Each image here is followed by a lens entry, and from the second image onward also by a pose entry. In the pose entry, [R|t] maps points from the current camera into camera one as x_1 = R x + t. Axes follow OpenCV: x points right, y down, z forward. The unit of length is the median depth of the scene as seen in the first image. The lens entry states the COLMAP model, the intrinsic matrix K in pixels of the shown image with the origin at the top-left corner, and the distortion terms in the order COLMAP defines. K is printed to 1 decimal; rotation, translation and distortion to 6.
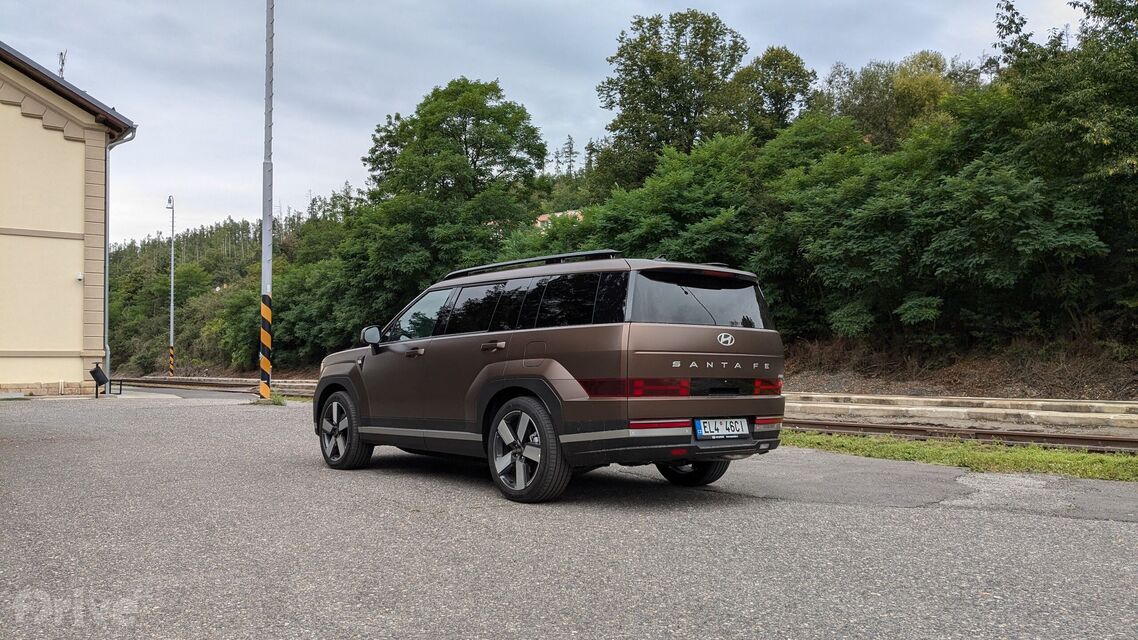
lens RADIAL K [[905.2, 0, 569.1], [0, 905.2, 339.1], [0, 0, 1]] dist [0.049532, -0.100780]
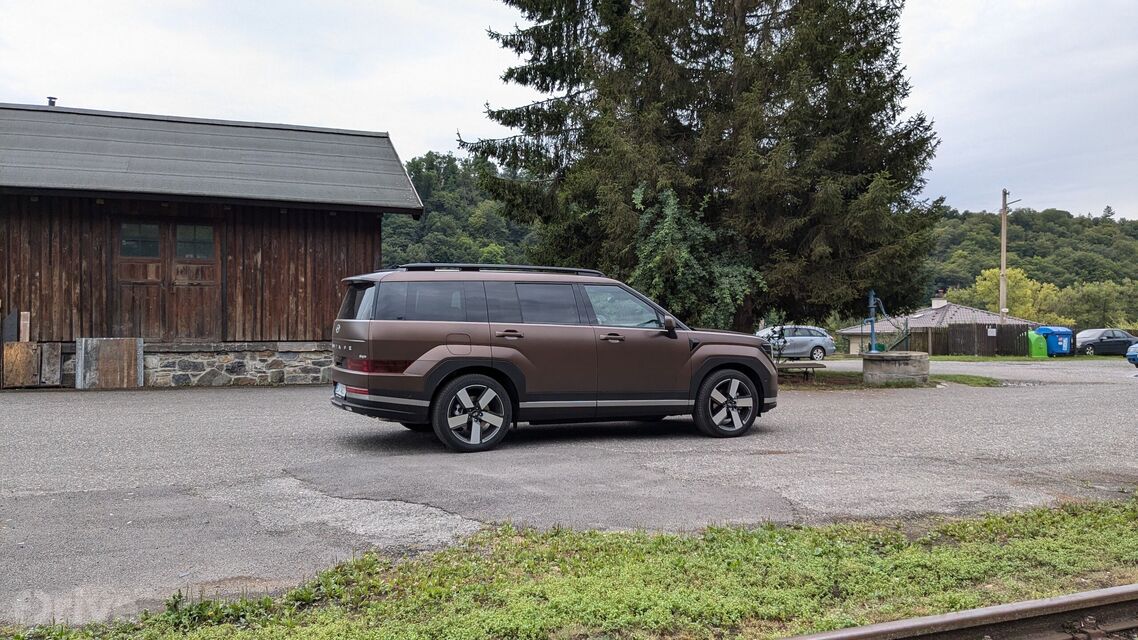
lens RADIAL K [[905.2, 0, 569.1], [0, 905.2, 339.1], [0, 0, 1]] dist [0.049532, -0.100780]
pose [[-0.259924, 0.010944, -0.965567, 0.300410], [0.030054, 0.999543, 0.003239, 0.004704], [0.965161, -0.028178, -0.260134, 0.353292]]
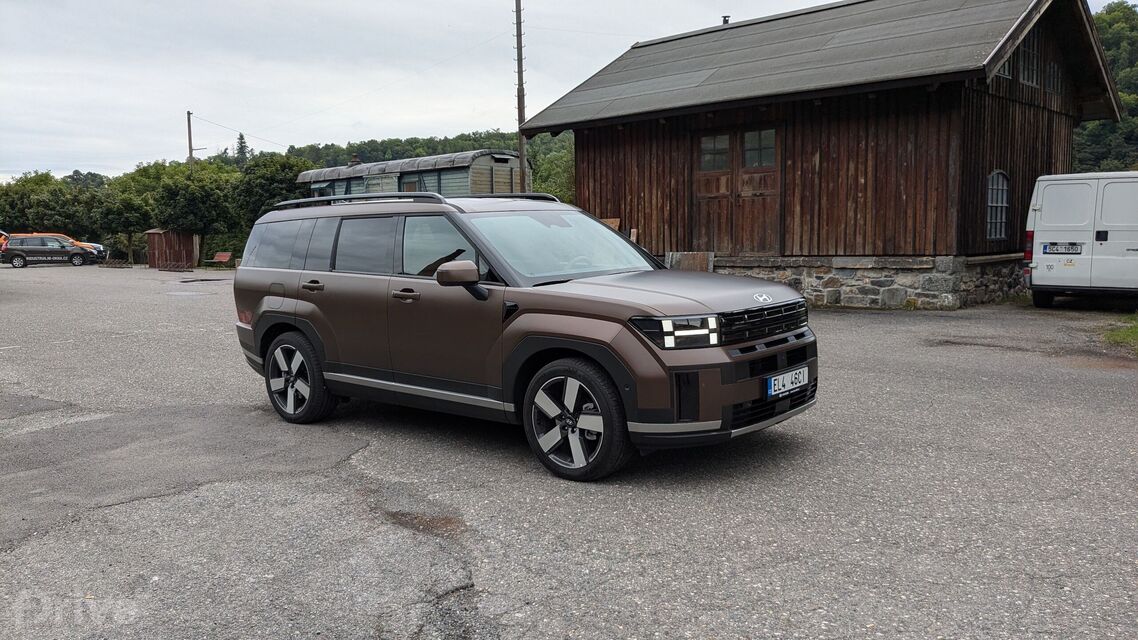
lens RADIAL K [[900.2, 0, 562.7], [0, 900.2, 331.0], [0, 0, 1]] dist [0.107269, -0.249835]
pose [[-0.983972, 0.043984, -0.172814, 0.006194], [0.030333, 0.996265, 0.080851, -0.001689], [0.175725, 0.074313, -0.981630, 0.497843]]
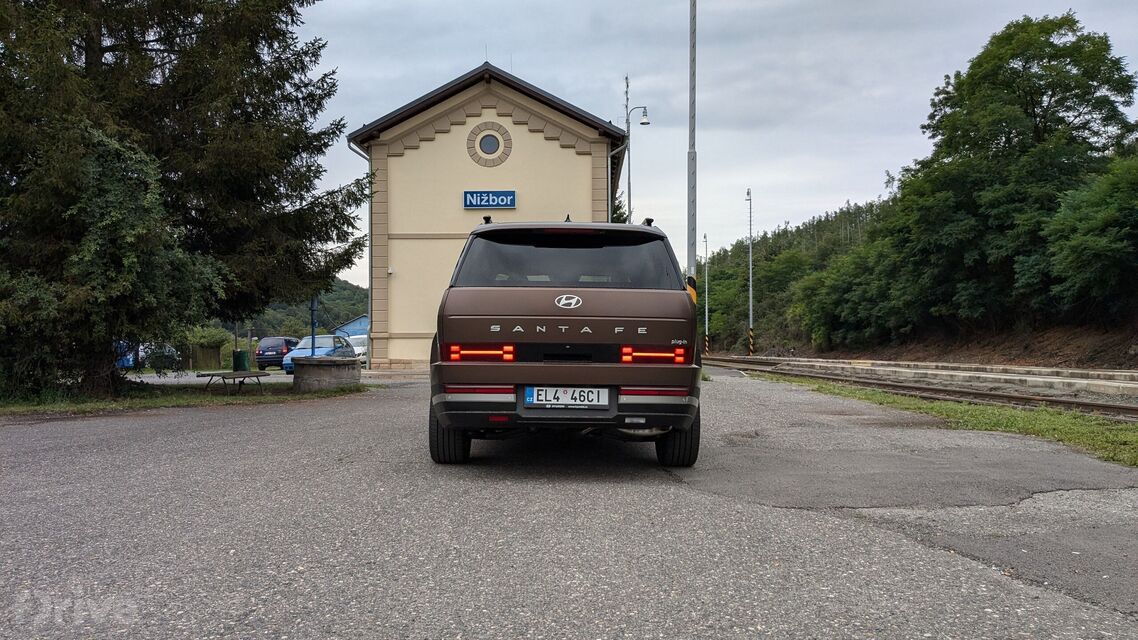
lens RADIAL K [[904.1, 0, 568.2], [0, 904.1, 327.5], [0, 0, 1]] dist [0.077148, -0.133152]
pose [[0.780156, -0.014453, -0.625418, 0.153616], [0.018913, 0.999821, 0.000487, 0.005365], [0.625299, -0.012208, 0.780290, 0.056776]]
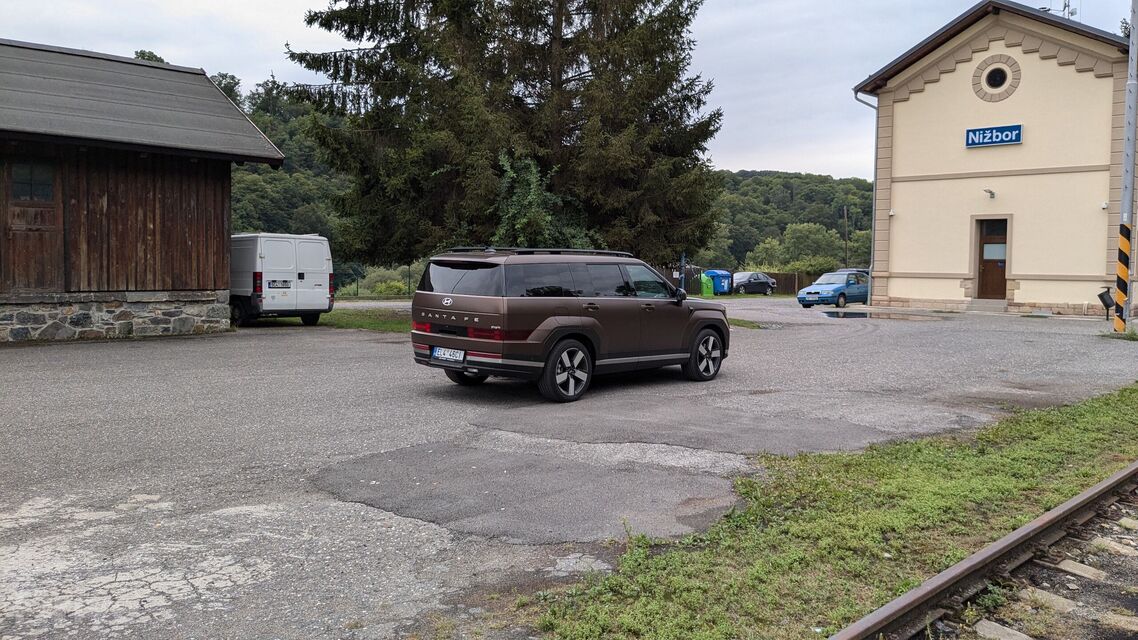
lens RADIAL K [[904.1, 0, 579.1], [0, 904.1, 316.5], [0, 0, 1]] dist [0.075677, -0.126909]
pose [[0.149100, 0.063145, -0.986804, 0.380484], [0.014046, 0.997723, 0.065966, -0.016210], [0.988722, -0.023696, 0.147874, 0.202963]]
